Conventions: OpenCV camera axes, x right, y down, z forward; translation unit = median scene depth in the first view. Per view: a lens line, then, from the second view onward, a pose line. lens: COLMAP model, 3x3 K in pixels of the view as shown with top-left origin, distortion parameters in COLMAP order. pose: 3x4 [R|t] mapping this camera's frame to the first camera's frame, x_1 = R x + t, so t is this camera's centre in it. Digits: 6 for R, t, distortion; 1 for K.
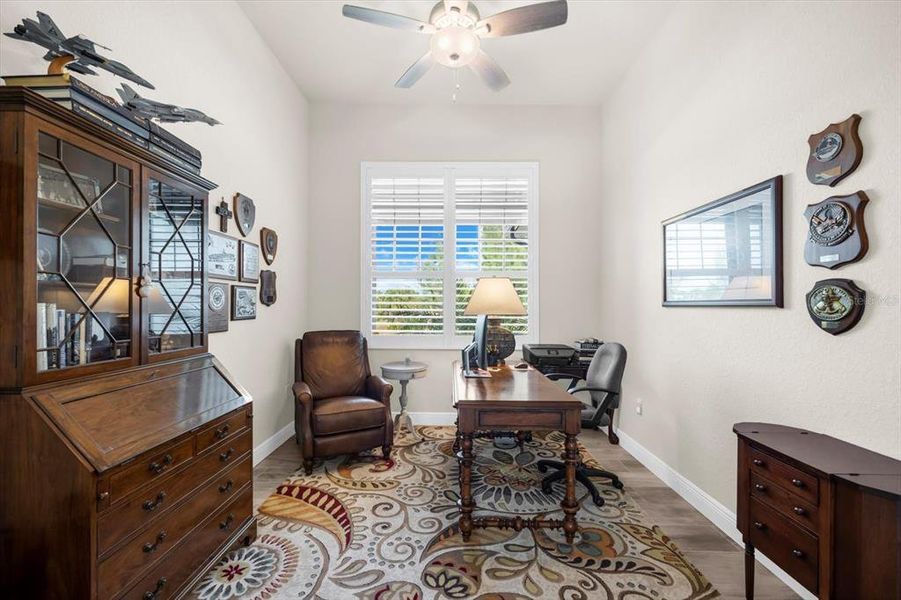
lens RADIAL K [[369.4, 0, 445.9], [0, 369.4, 304.5], [0, 0, 1]] dist [0.000738, -0.000267]
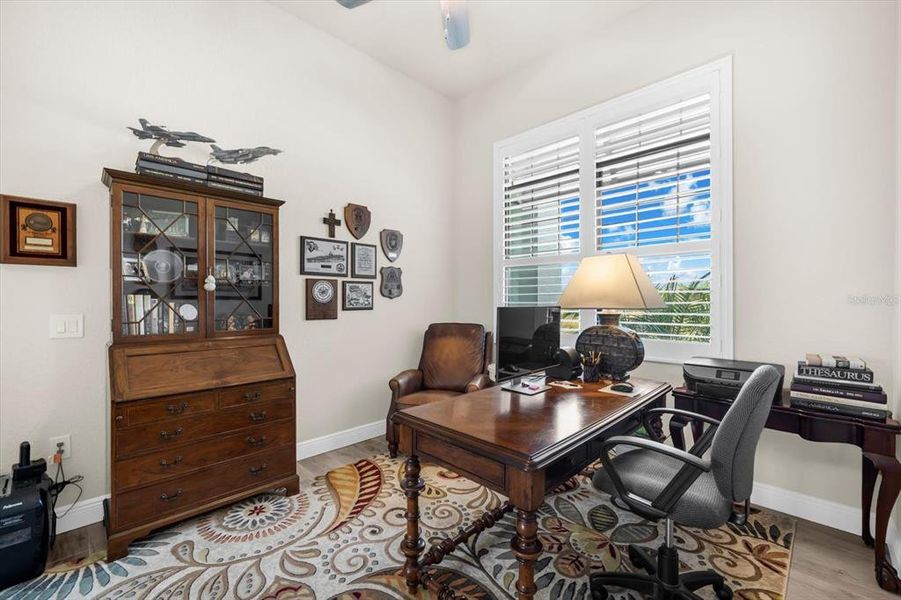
lens RADIAL K [[369.4, 0, 448.5], [0, 369.4, 301.5], [0, 0, 1]] dist [0.000738, -0.000267]
pose [[0.717347, -0.004511, -0.696702, 0.523403], [0.005263, 0.999986, -0.001056, 0.018217], [0.696696, -0.002909, 0.717360, 0.389032]]
